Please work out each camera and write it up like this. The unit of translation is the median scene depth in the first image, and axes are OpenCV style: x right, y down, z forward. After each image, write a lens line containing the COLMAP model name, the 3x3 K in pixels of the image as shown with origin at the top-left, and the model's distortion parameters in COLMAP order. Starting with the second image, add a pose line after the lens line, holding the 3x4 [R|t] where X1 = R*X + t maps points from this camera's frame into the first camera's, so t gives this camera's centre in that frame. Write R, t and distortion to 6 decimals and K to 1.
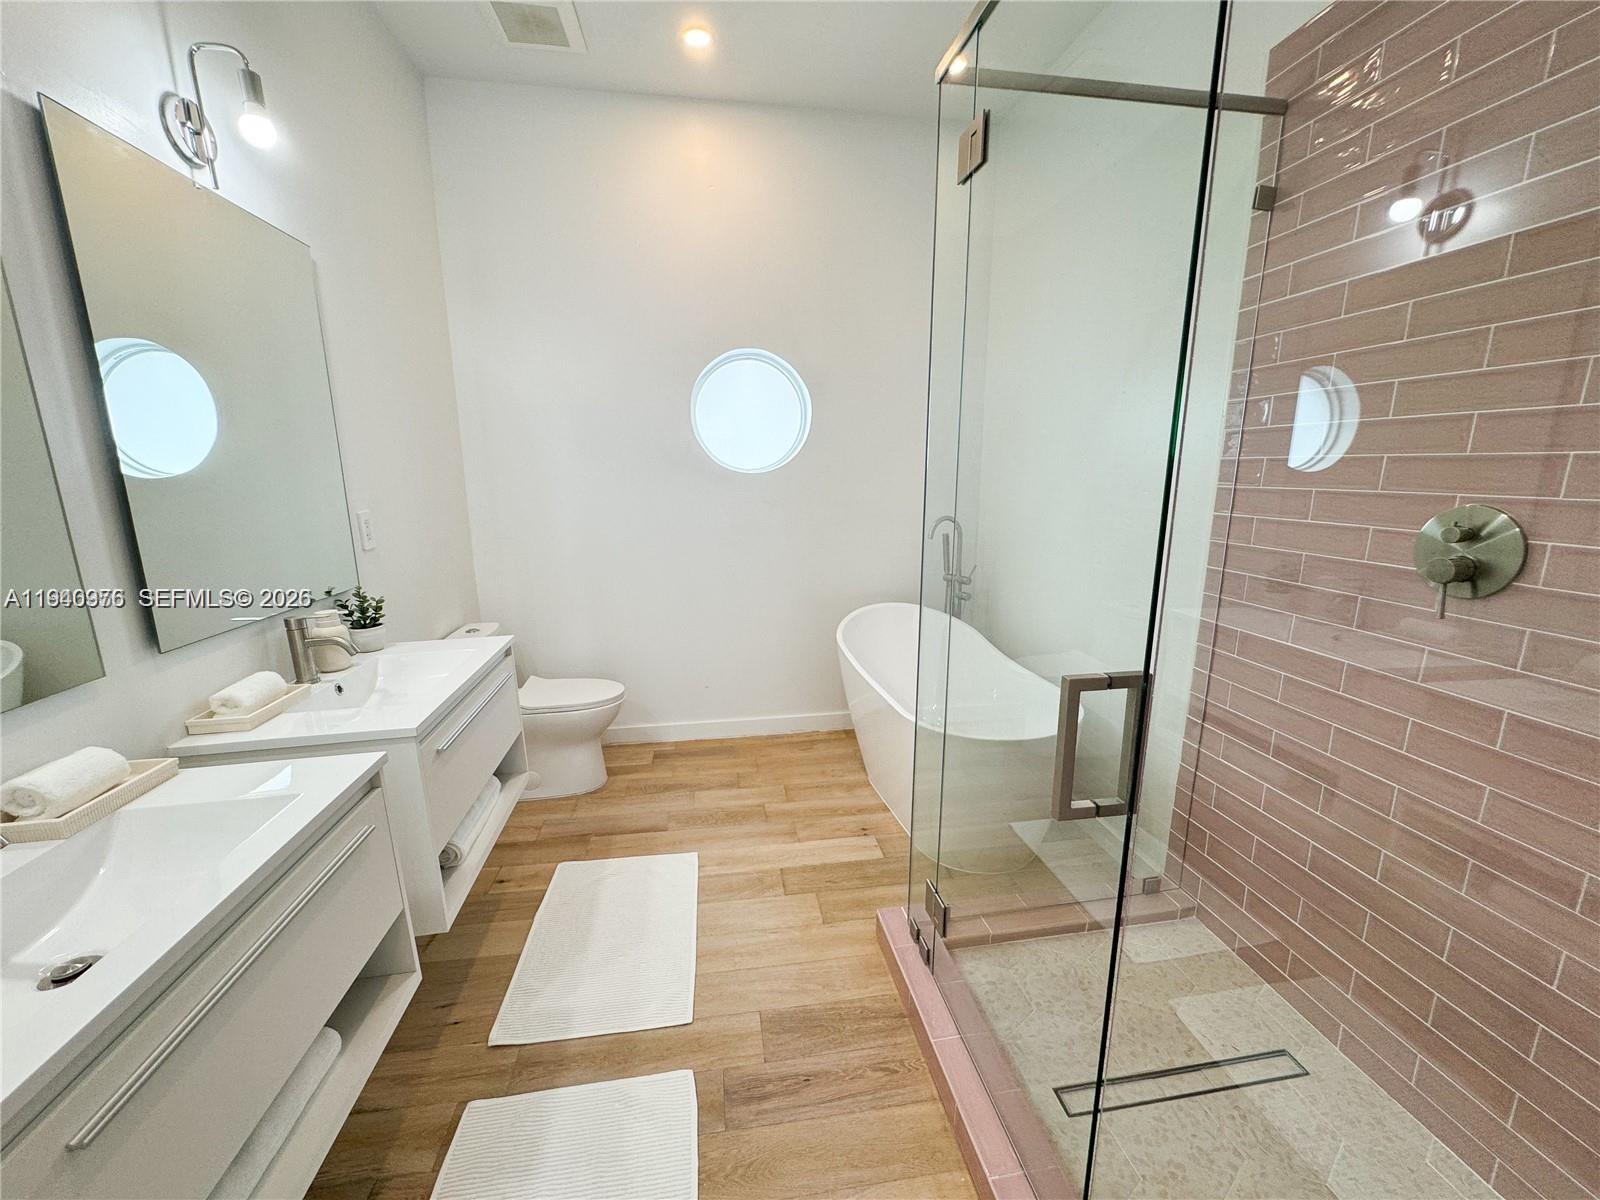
lens RADIAL K [[641.5, 0, 801.6], [0, 641.5, 604.6], [0, 0, 1]] dist [0.000103, 0.000521]
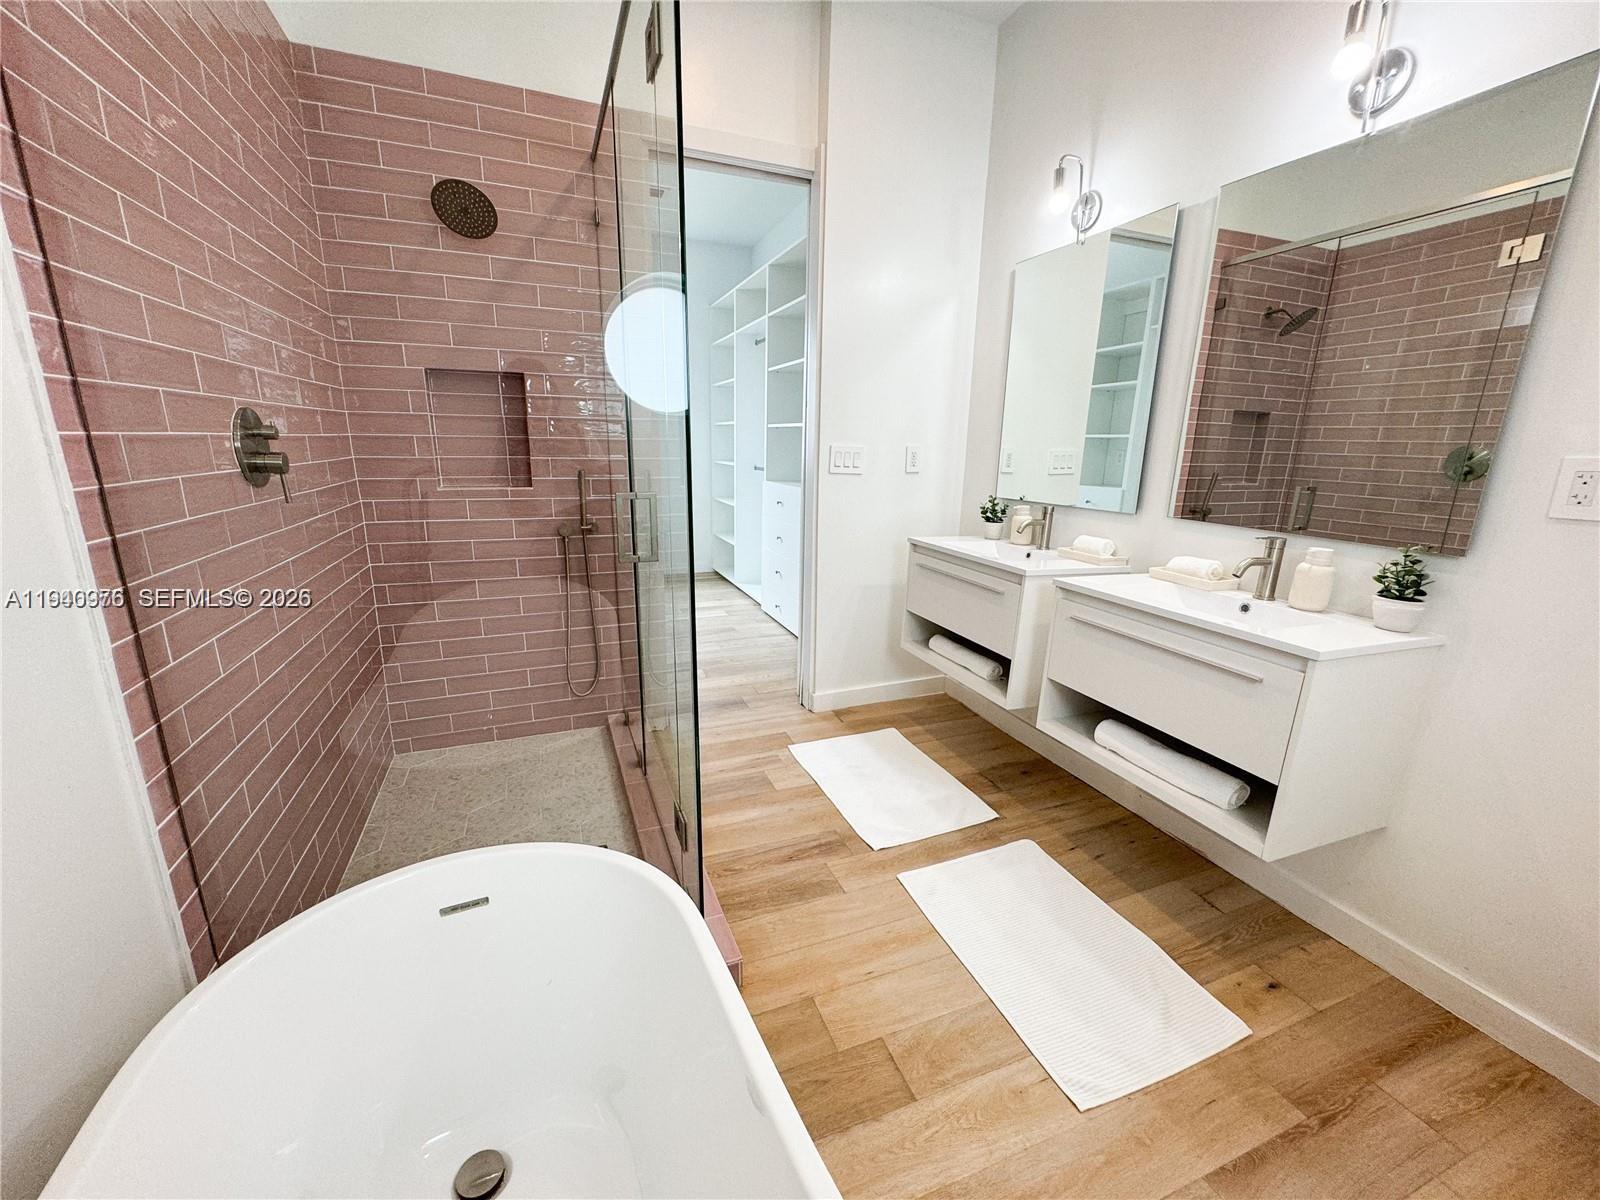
lens RADIAL K [[641.5, 0, 801.6], [0, 641.5, 604.6], [0, 0, 1]] dist [0.000103, 0.000521]
pose [[-0.975777, 0.051290, -0.212671, 0.227030], [-0.048395, 0.897435, 0.438483, -0.309418], [0.213348, 0.438154, -0.873215, 1.794746]]
